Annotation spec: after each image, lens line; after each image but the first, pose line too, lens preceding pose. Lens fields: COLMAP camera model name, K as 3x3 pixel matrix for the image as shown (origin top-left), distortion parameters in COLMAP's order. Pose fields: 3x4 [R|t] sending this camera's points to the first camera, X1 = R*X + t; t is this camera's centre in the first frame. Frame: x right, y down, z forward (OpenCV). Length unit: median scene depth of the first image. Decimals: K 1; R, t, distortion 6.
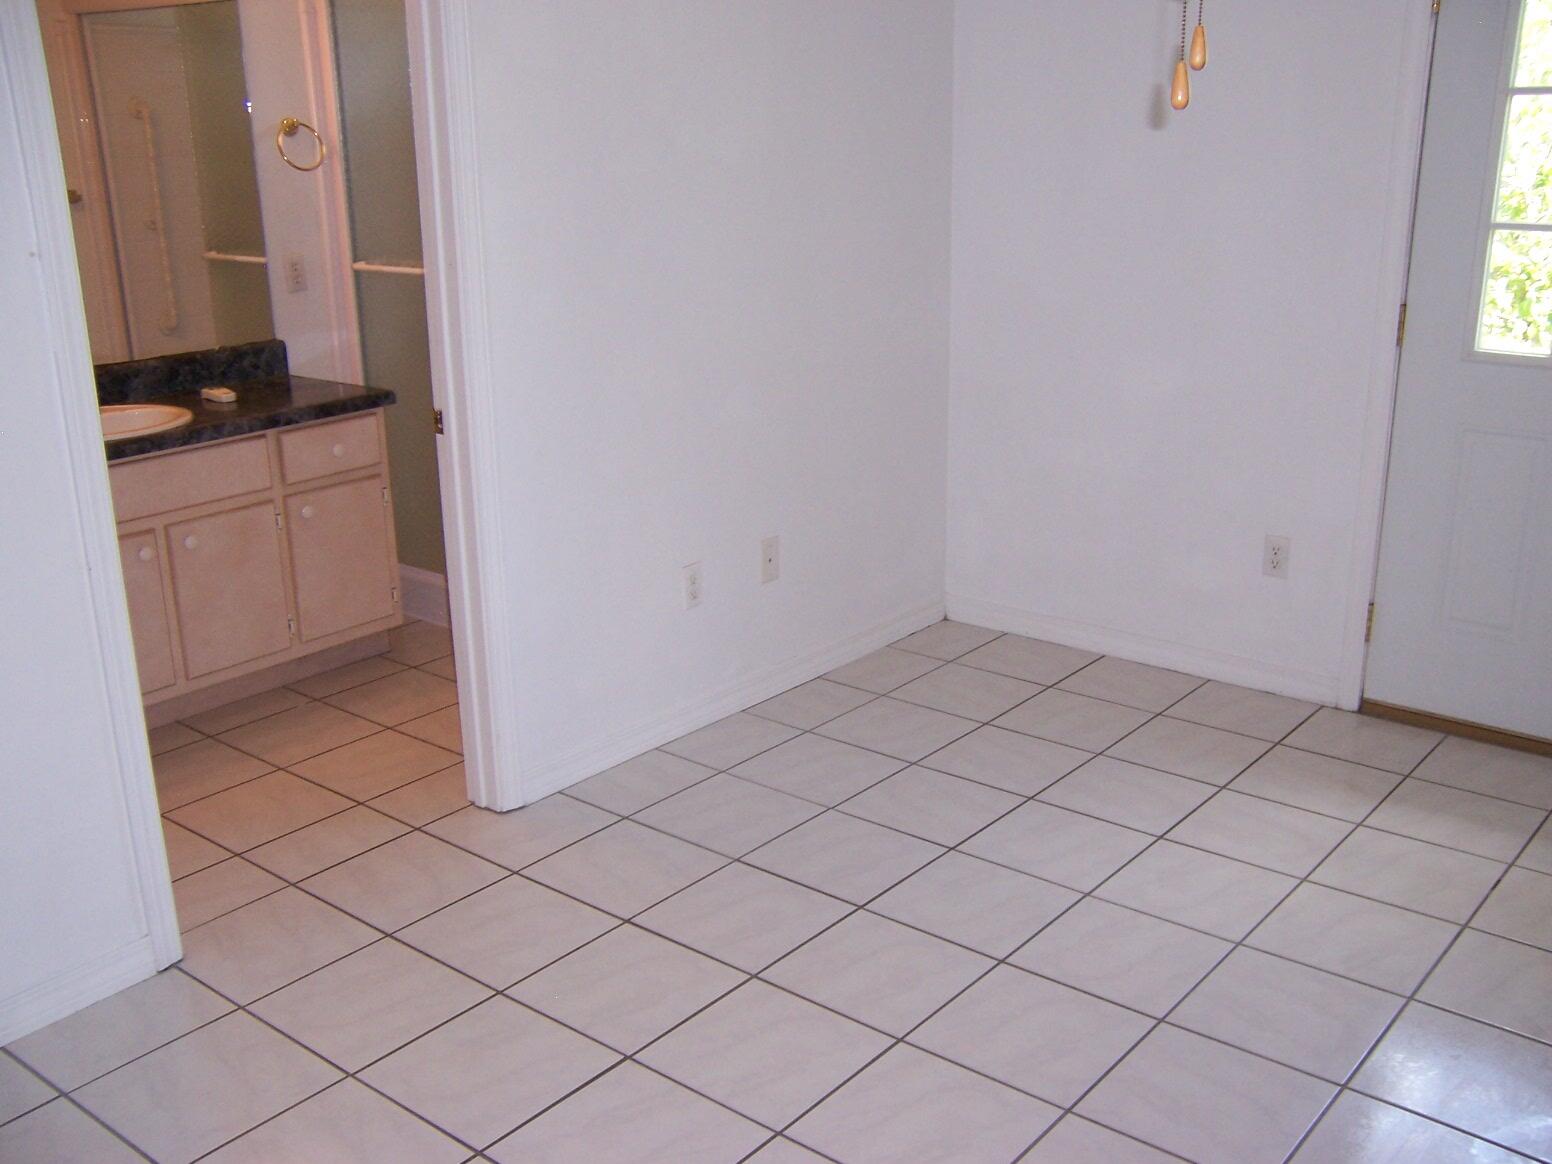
lens RADIAL K [[1565.0, 0, 789.8], [0, 1565.0, 608.7], [0, 0, 1]] dist [-0.155598, 0.259672]
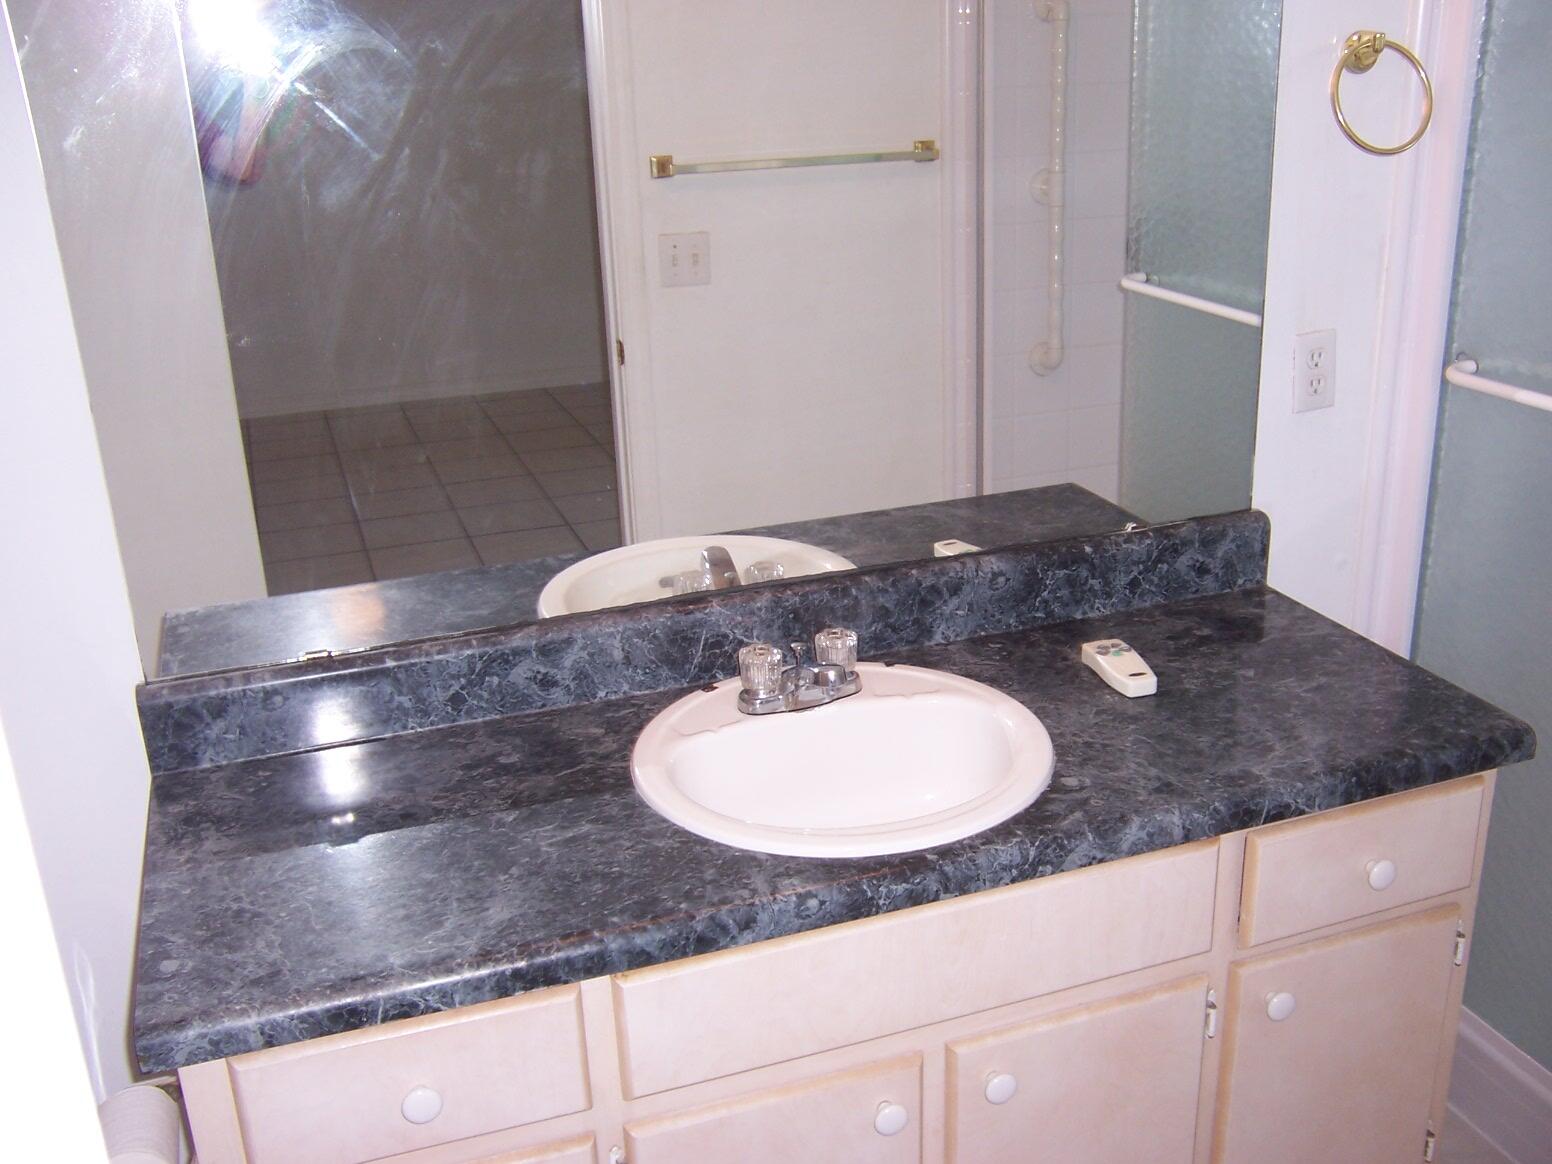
lens RADIAL K [[1565.0, 0, 789.8], [0, 1565.0, 608.7], [0, 0, 1]] dist [-0.155598, 0.259672]
pose [[0.854280, 0.175587, -0.489259, -0.217623], [-0.140532, 0.984187, 0.107829, -0.175795], [0.500456, -0.023359, 0.865447, 0.519763]]
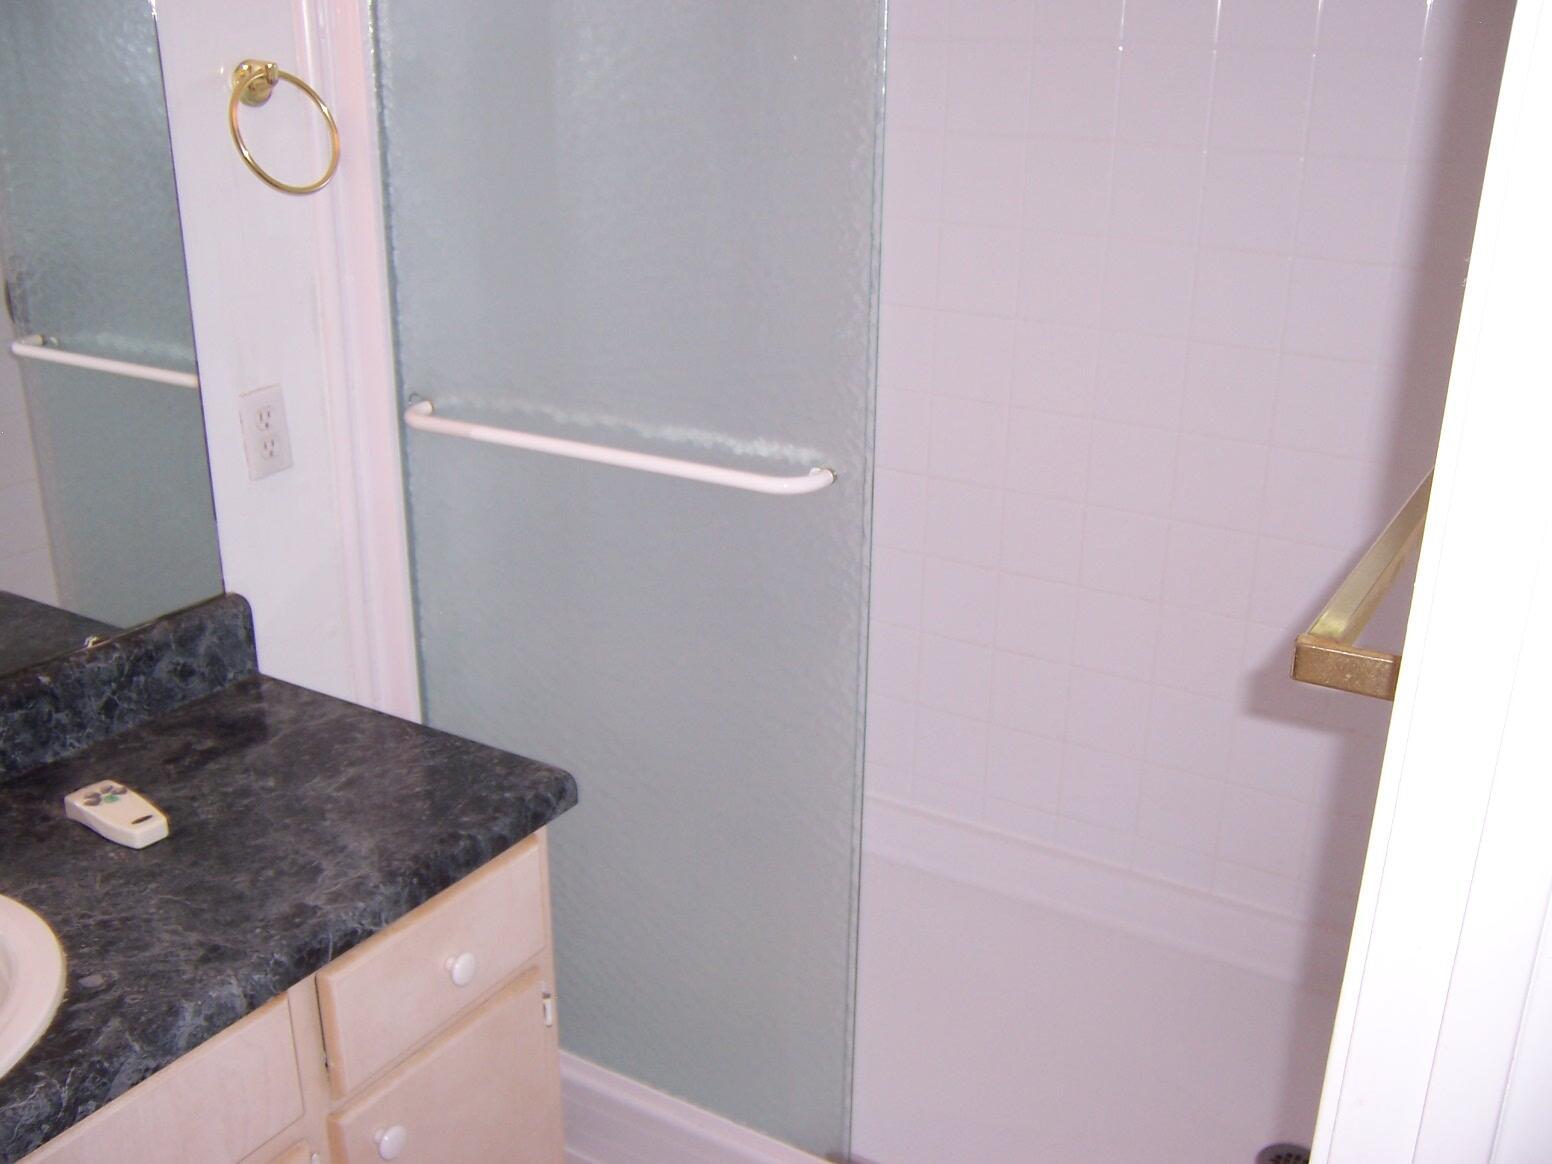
lens RADIAL K [[1565.0, 0, 789.8], [0, 1565.0, 608.7], [0, 0, 1]] dist [-0.155598, 0.259672]
pose [[0.990336, -0.022225, 0.136899, -0.238840], [0.015232, 0.998535, 0.051924, -0.189849], [-0.137853, -0.049337, 0.989223, 0.562599]]
